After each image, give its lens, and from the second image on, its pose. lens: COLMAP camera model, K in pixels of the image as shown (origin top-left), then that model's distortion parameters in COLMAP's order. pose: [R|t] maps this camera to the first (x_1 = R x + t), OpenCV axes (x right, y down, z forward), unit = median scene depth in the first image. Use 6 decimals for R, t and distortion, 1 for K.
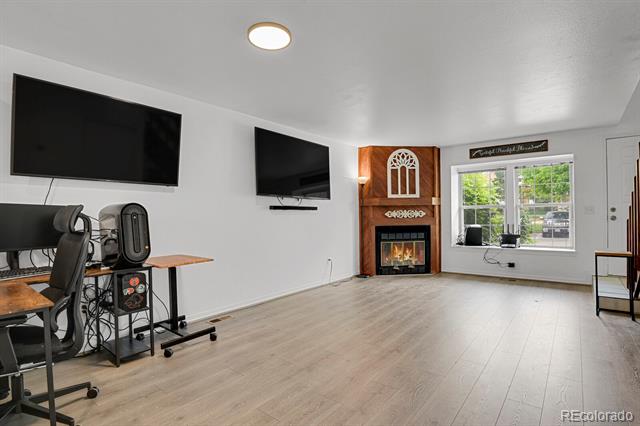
lens RADIAL K [[315.3, 0, 324.9], [0, 315.3, 216.9], [0, 0, 1]] dist [-0.002598, -0.000227]
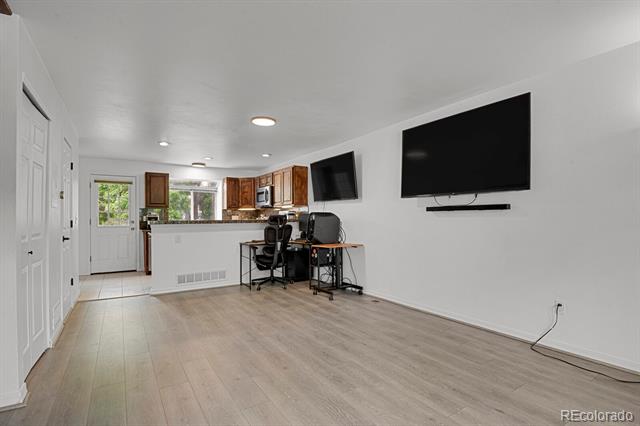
lens RADIAL K [[315.3, 0, 324.9], [0, 315.3, 216.9], [0, 0, 1]] dist [-0.002598, -0.000227]
pose [[-0.307965, 0.008259, -0.951362, 0.920474], [0.006890, 0.999955, 0.006451, -0.018718], [0.951373, -0.004569, -0.308008, 1.200965]]
